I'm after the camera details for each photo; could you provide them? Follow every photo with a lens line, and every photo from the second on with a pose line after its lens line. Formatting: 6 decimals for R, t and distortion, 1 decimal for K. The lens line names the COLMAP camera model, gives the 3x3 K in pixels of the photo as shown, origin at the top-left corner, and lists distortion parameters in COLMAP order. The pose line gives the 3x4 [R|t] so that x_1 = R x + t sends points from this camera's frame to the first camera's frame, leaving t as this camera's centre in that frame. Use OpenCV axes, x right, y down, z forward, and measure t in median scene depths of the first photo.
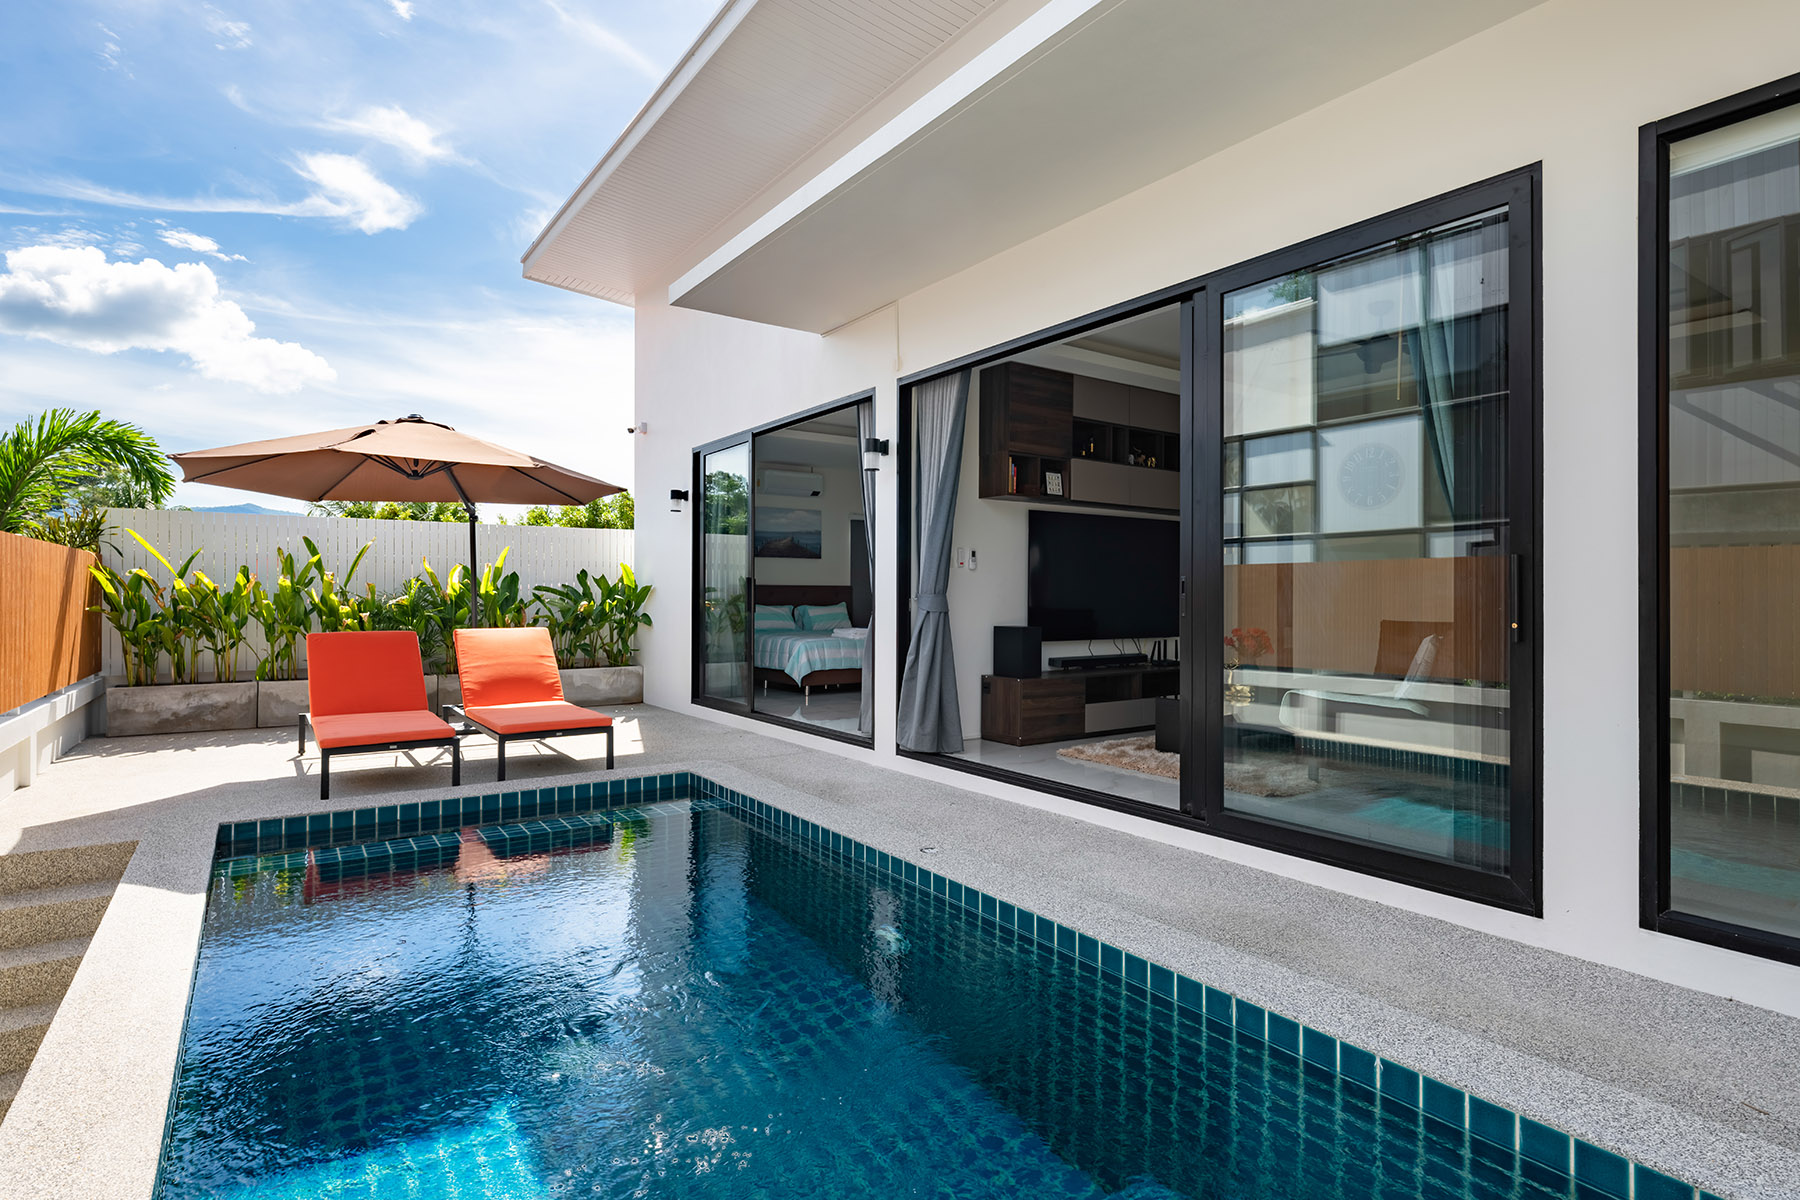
lens RADIAL K [[916.2, 0, 905.0], [0, 916.2, 596.3], [0, 0, 1]] dist [0.005321, -0.001010]
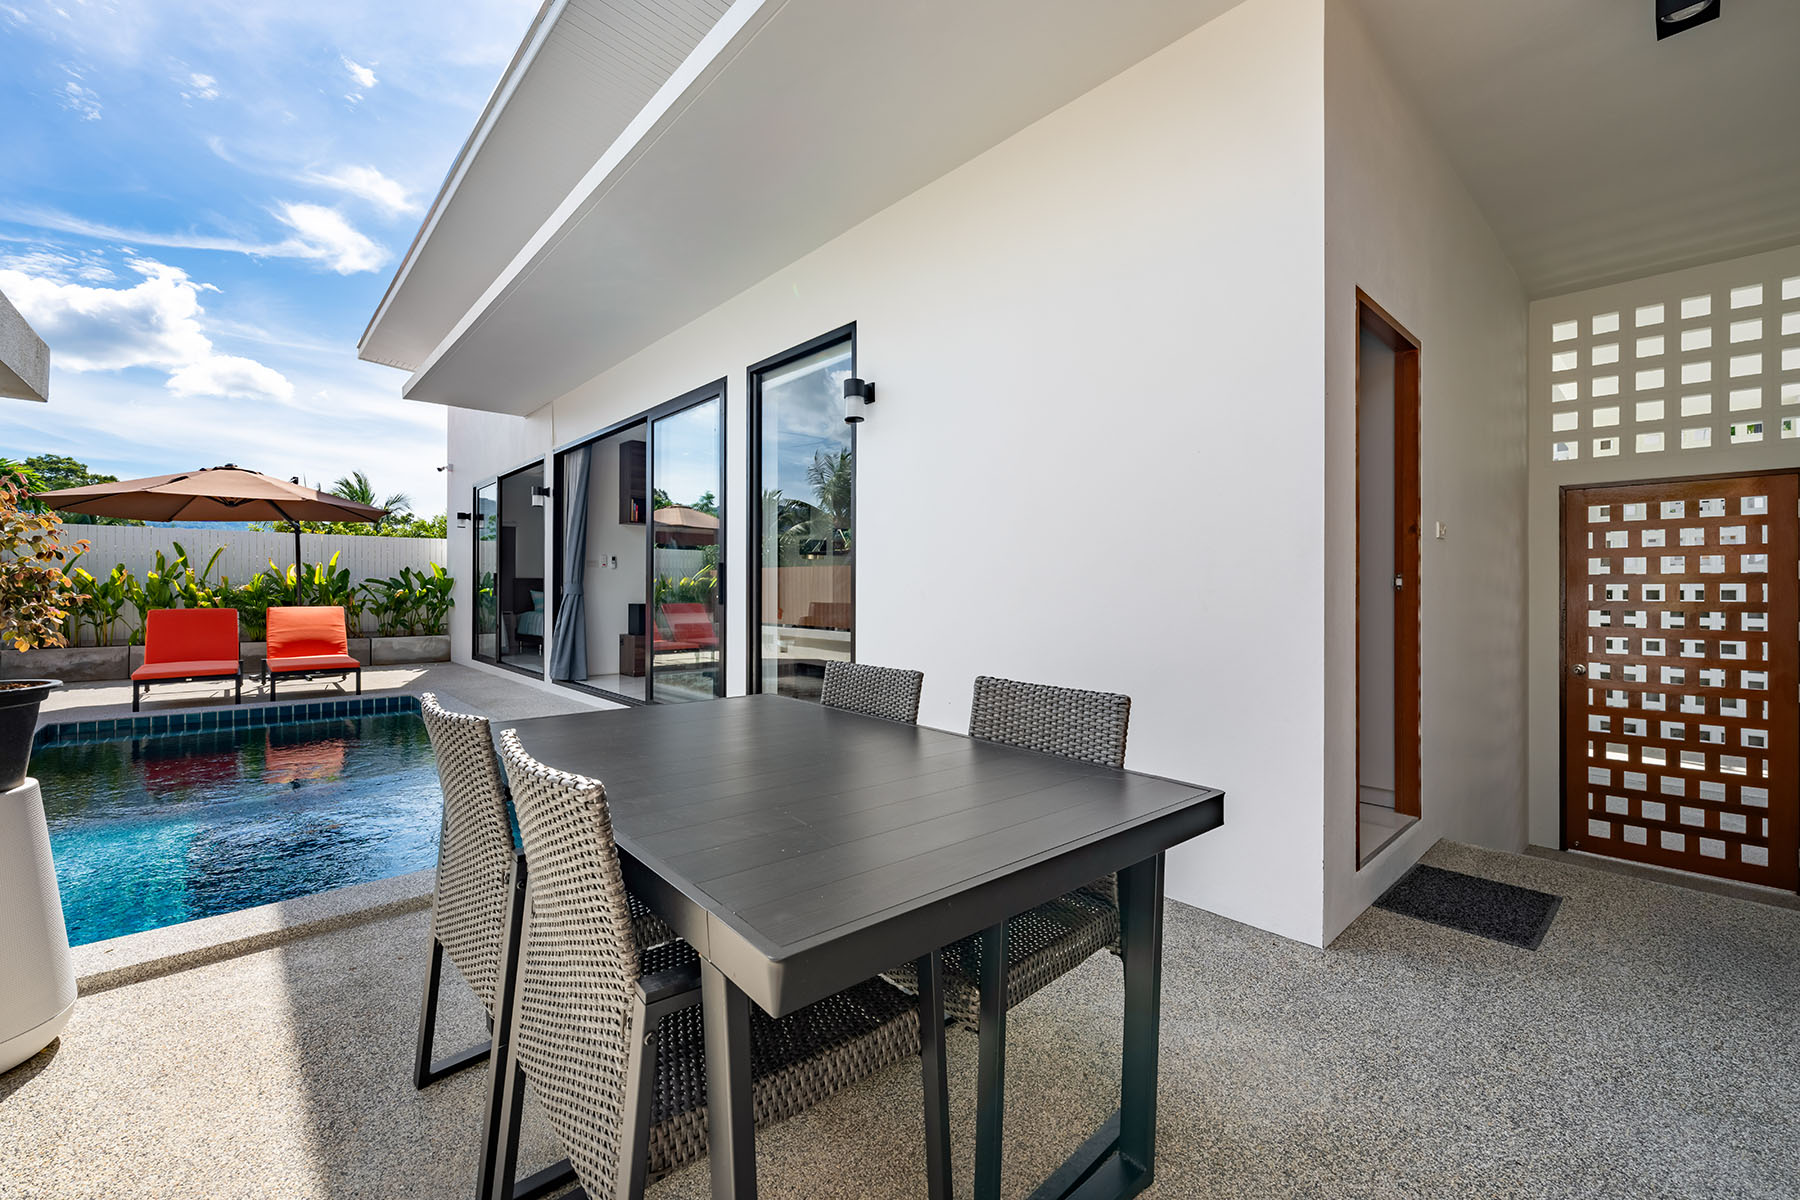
lens RADIAL K [[730.2, 0, 912.2], [0, 730.2, 584.4], [0, 0, 1]] dist [-0.007327, 0.001659]
pose [[0.990599, 0.000725, 0.136794, 0.346655], [0.000109, 0.999981, -0.006094, 0.005574], [-0.136796, 0.006051, 0.990581, -0.279377]]
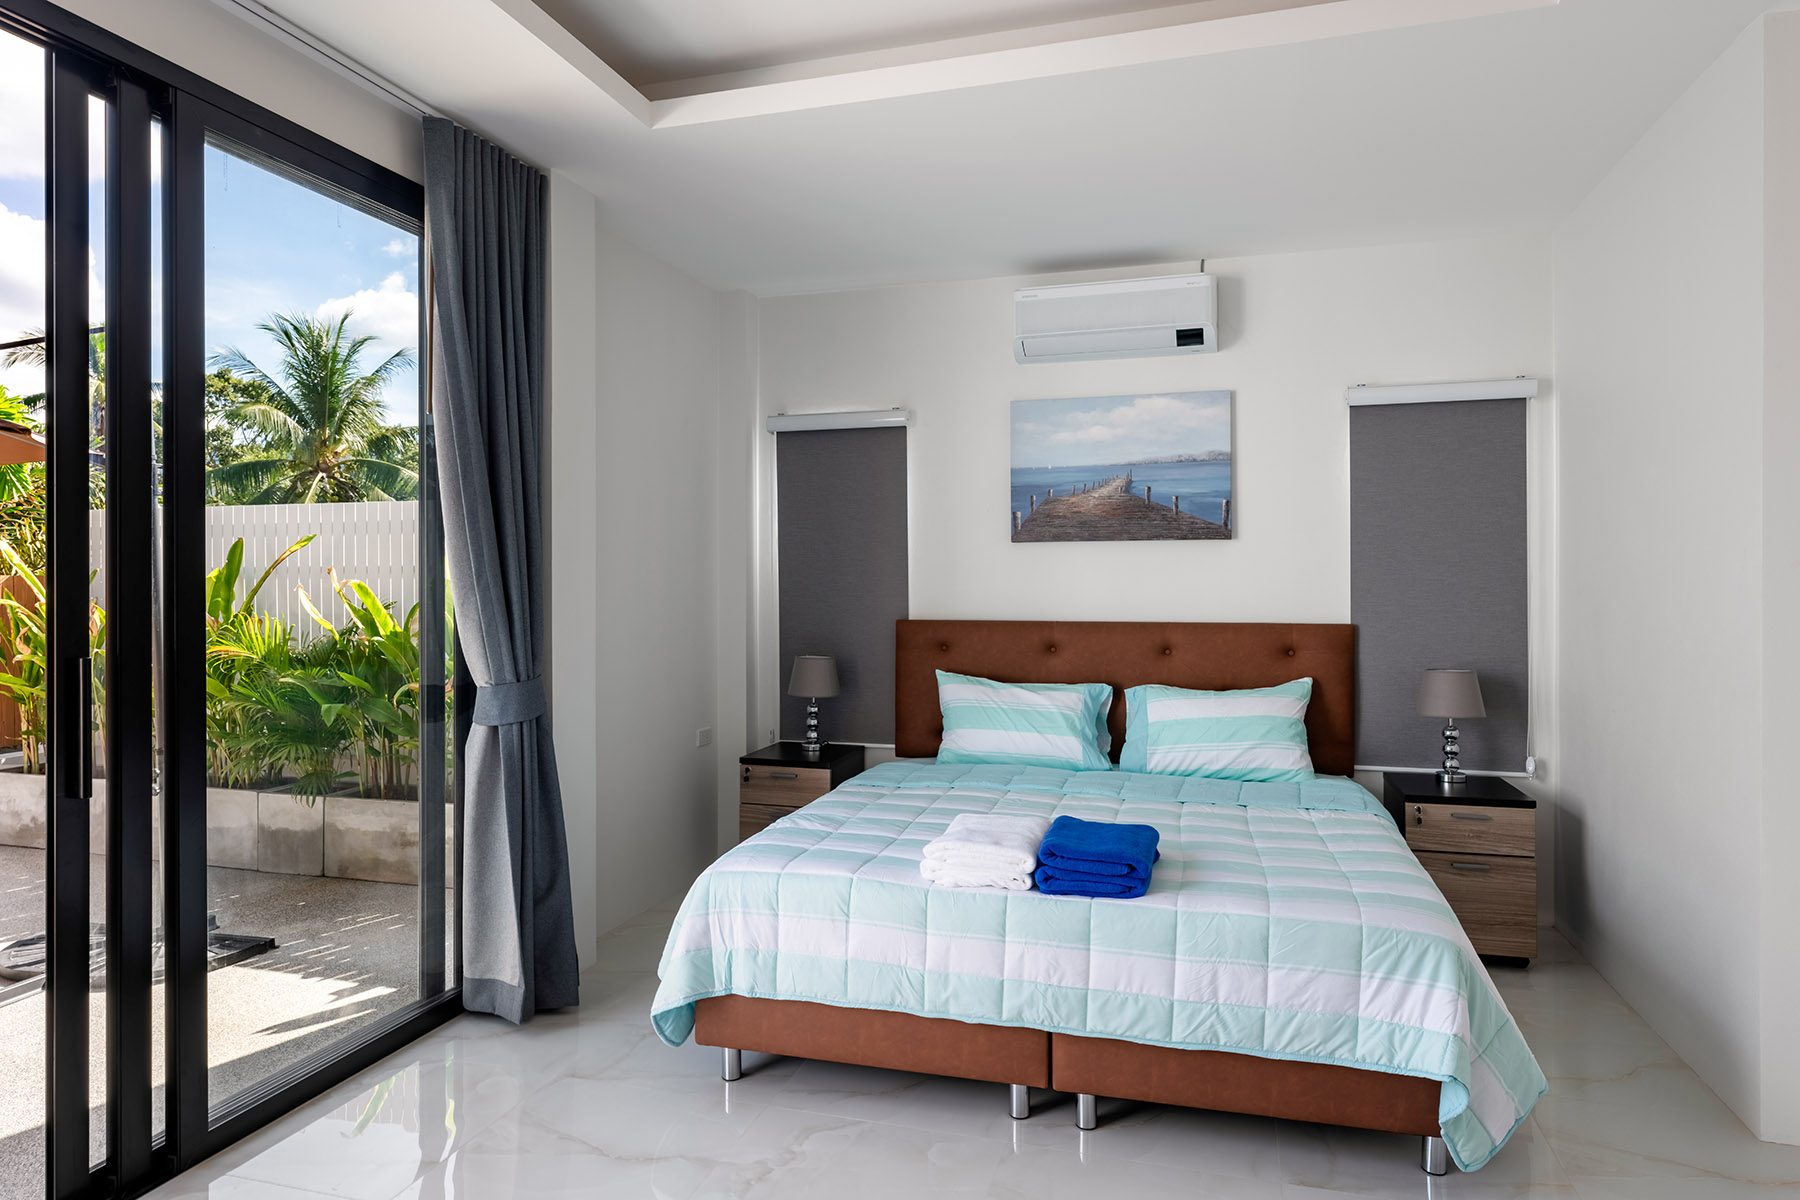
lens RADIAL K [[1034.7, 0, 905.1], [0, 1034.7, 589.1], [0, 0, 1]] dist [-0.000821, 0.001567]
pose [[0.633654, 0.002880, -0.773612, 0.171950], [0.003877, 0.999969, 0.006898, -0.038941], [0.773607, -0.007370, 0.633623, 1.006329]]
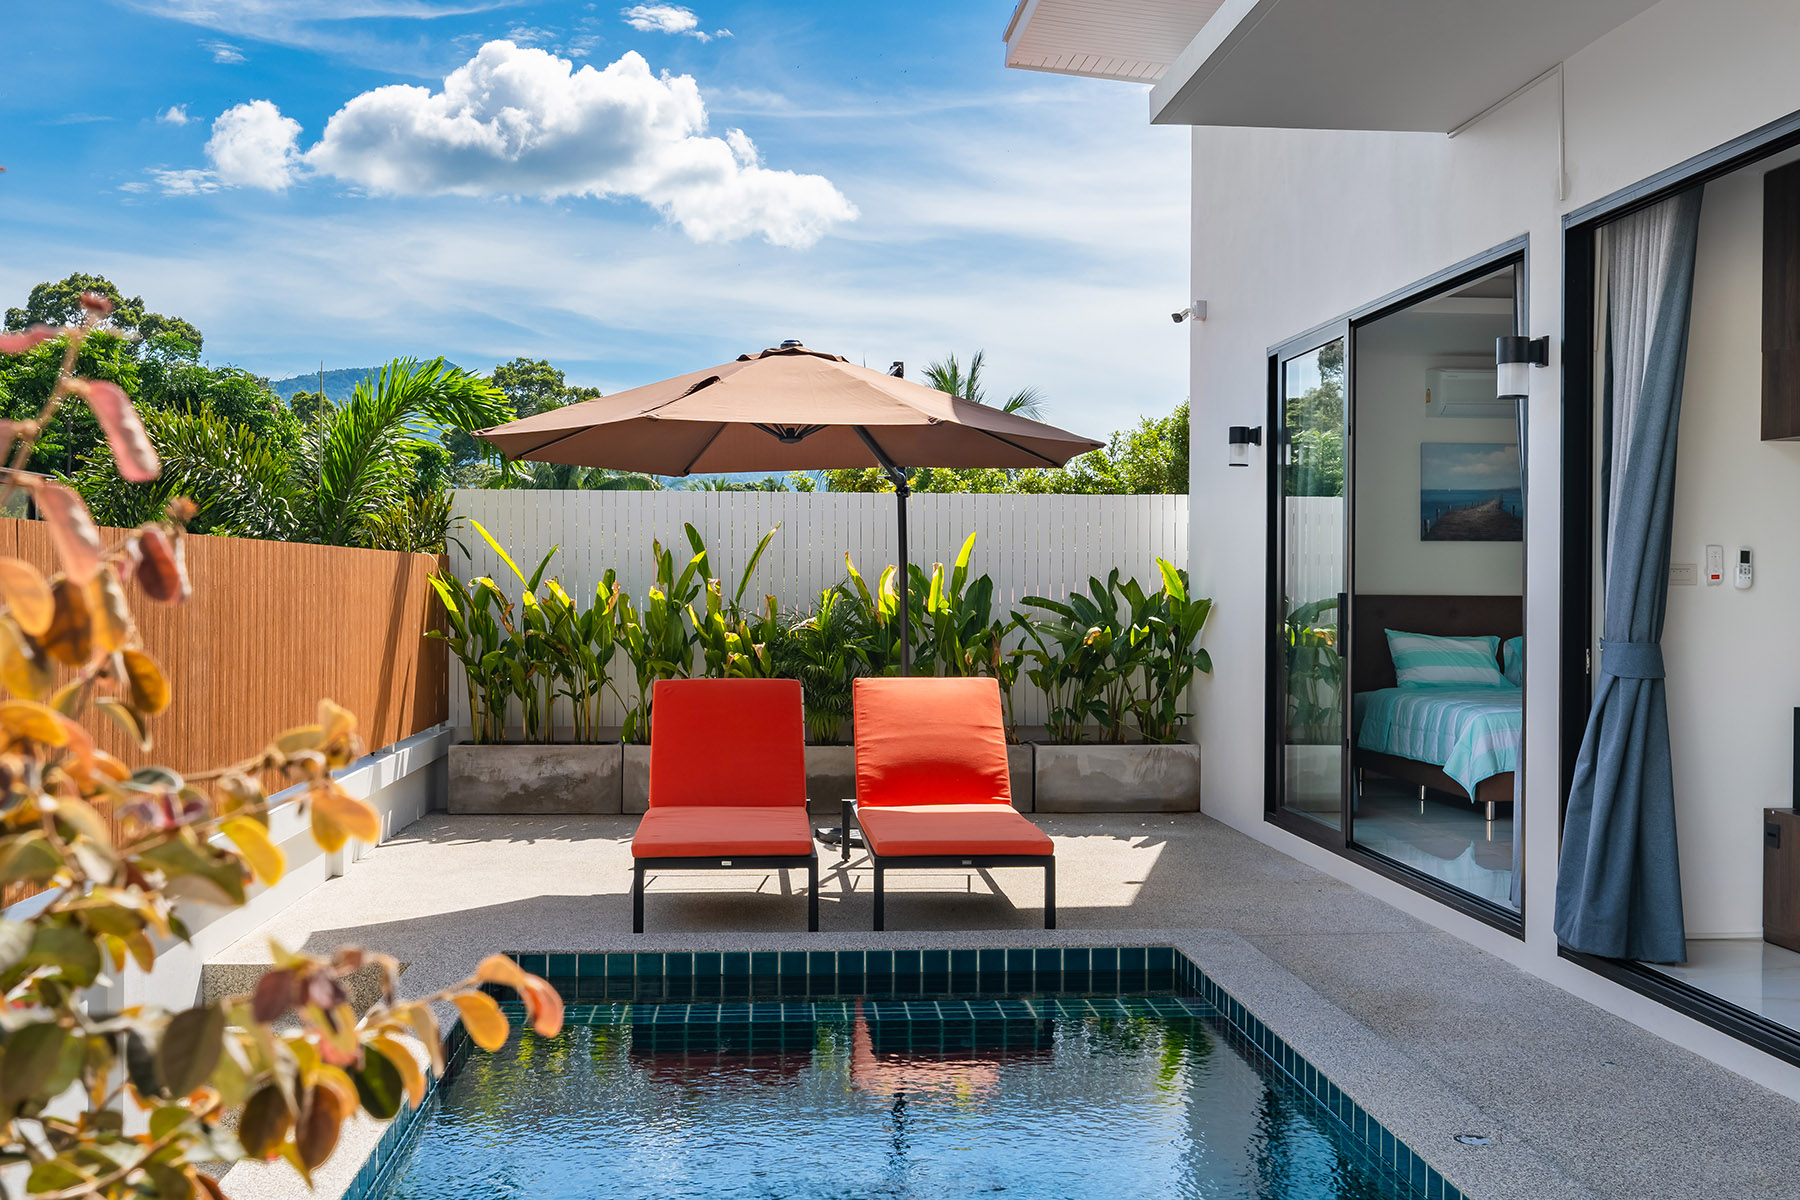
lens RADIAL K [[1838.1, 0, 905.0], [0, 1838.1, 590.2], [0, 0, 1]] dist [0.002116, 0.000000]
pose [[0.863320, 0.004359, -0.504638, 0.150618], [-0.002933, 0.999989, 0.003620, -0.025485], [0.504648, -0.001645, 0.863323, -0.050480]]
